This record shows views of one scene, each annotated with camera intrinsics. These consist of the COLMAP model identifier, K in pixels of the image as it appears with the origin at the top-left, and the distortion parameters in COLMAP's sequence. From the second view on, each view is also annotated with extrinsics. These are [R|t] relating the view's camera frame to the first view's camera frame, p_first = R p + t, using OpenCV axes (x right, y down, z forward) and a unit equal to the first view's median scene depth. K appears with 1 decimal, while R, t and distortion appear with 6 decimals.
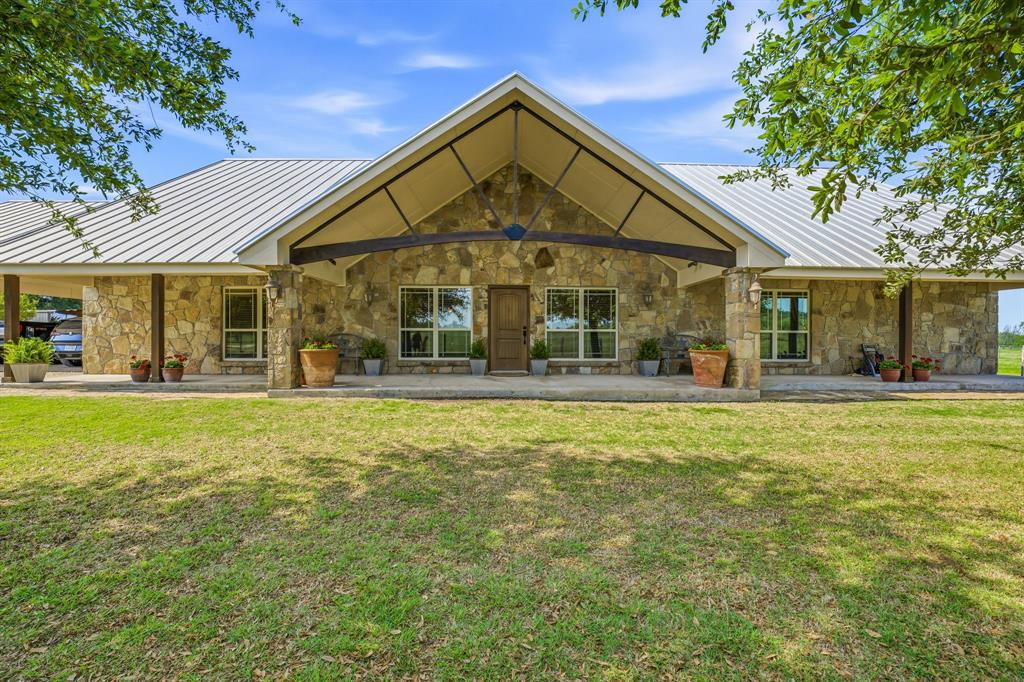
lens RADIAL K [[422.4, 0, 512.2], [0, 422.4, 344.1], [0, 0, 1]] dist [-0.023146, 0.001824]
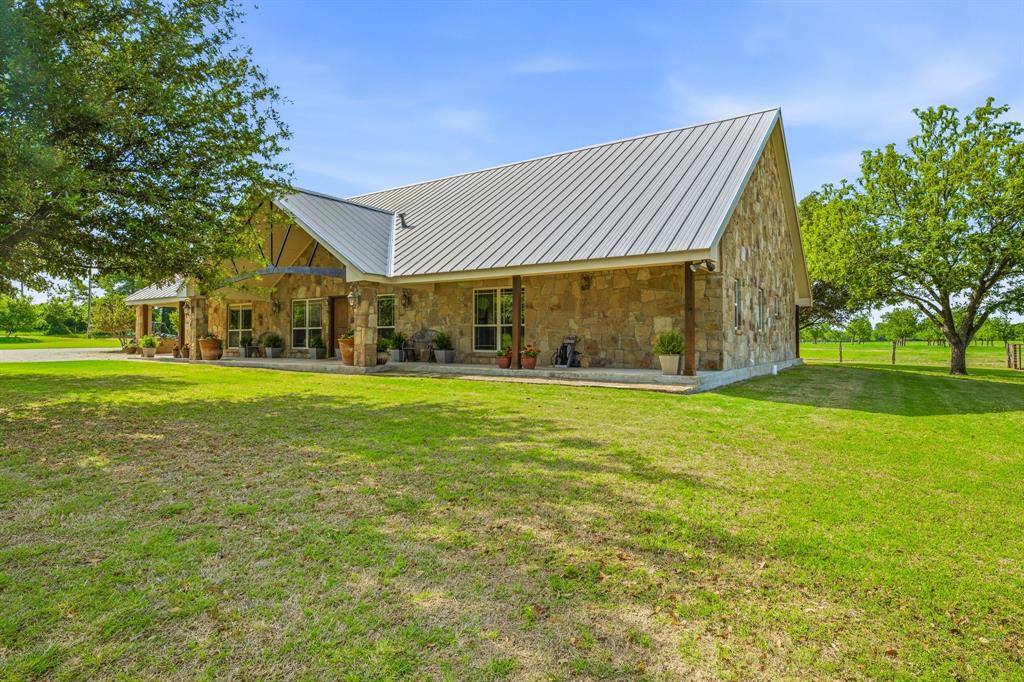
lens RADIAL K [[422.4, 0, 513.6], [0, 422.4, 340.5], [0, 0, 1]] dist [-0.023146, 0.001824]
pose [[0.882933, -0.002100, -0.469494, 1.198165], [0.004965, 0.999976, 0.004864, 0.005070], [0.469473, -0.006625, 0.882922, 0.038986]]
